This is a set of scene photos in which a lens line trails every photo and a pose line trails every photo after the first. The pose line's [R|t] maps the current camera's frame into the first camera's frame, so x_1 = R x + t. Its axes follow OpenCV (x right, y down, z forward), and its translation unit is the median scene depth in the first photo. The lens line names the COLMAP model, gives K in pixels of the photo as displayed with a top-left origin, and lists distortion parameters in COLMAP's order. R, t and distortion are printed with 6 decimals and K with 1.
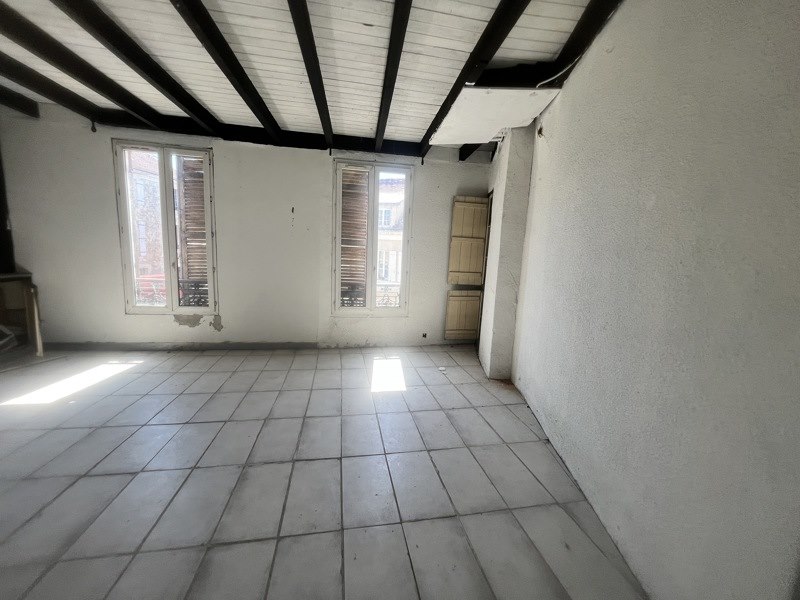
lens RADIAL K [[323.3, 0, 400.7], [0, 323.3, 300.5], [0, 0, 1]] dist [-0.004170, 0.000287]
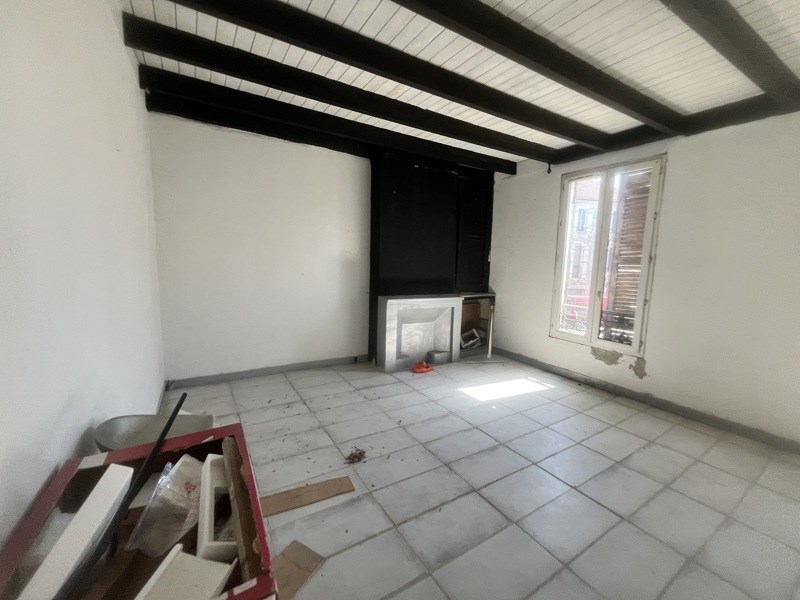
lens RADIAL K [[323.3, 0, 399.5], [0, 323.3, 298.4], [0, 0, 1]] dist [-0.004170, 0.000287]
pose [[0.370867, 0.075814, -0.925586, -0.062295], [-0.143481, 0.989373, 0.023548, -0.037514], [0.917535, 0.124071, 0.377804, 0.133551]]
